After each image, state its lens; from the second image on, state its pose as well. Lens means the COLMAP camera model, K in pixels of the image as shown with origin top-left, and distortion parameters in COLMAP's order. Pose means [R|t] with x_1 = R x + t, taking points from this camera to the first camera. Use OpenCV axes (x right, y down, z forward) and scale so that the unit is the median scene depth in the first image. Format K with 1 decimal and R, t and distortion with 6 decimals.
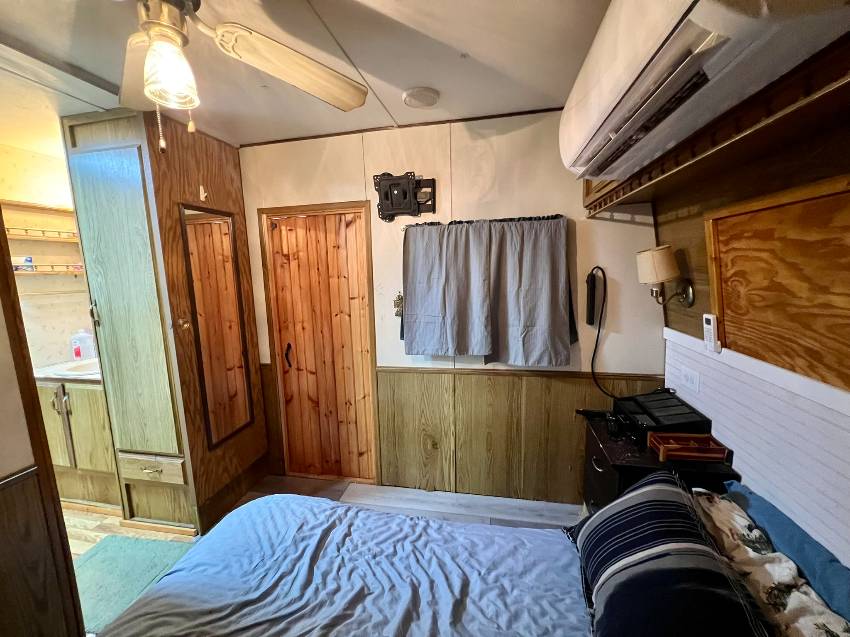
lens RADIAL K [[343.2, 0, 424.5], [0, 343.2, 317.2], [0, 0, 1]] dist [-0.000474, 0.000032]
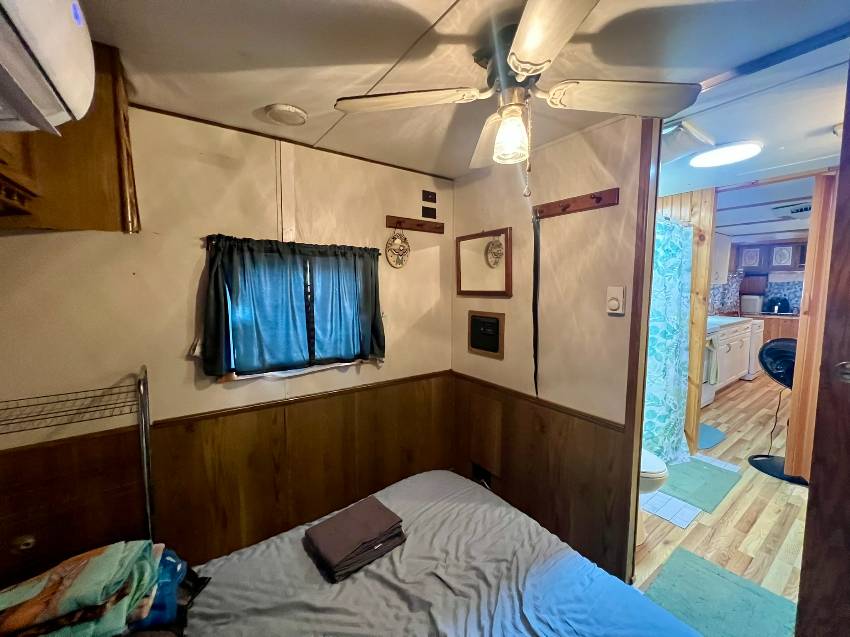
lens RADIAL K [[343.2, 0, 424.5], [0, 343.2, 317.2], [0, 0, 1]] dist [-0.000474, 0.000032]
pose [[-0.690419, 0.088609, -0.717962, 0.323235], [-0.082689, 0.976299, 0.200008, -0.182417], [0.718668, 0.197457, -0.666728, 1.168269]]
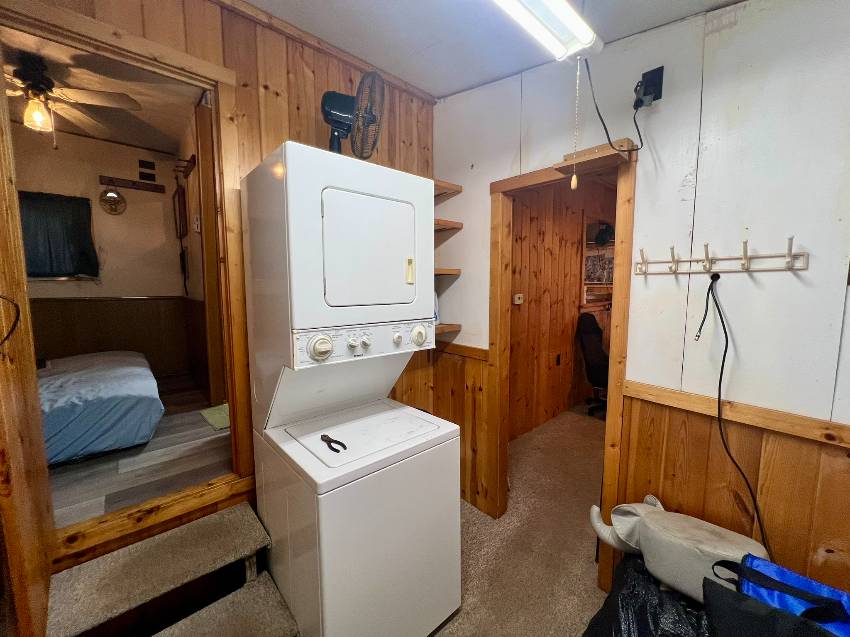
lens RADIAL K [[344.7, 0, 425.0], [0, 344.7, 318.5], [0, 0, 1]] dist [-0.000552, 0.000111]
pose [[-0.603383, 0.102625, -0.790820, -0.204257], [-0.097221, 0.974821, 0.200681, -0.046095], [0.791503, 0.197972, -0.578213, 3.246343]]
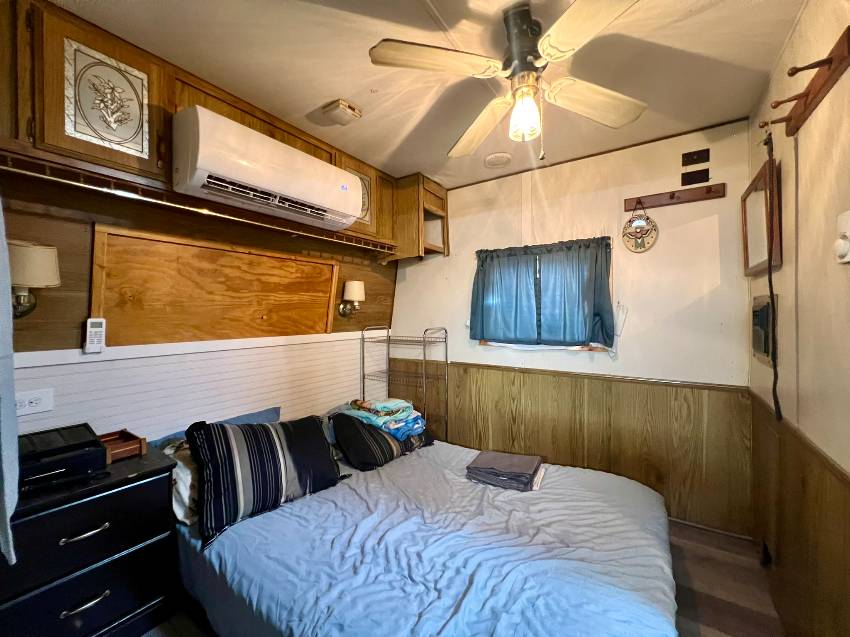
lens RADIAL K [[341.1, 0, 426.2], [0, 341.1, 313.7], [0, 0, 1]] dist [0.000669, 0.000063]
pose [[-0.922189, 0.036501, 0.385014, -0.582582], [0.090693, 0.988186, 0.123545, -0.066427], [-0.375956, 0.148850, -0.914604, 1.732636]]
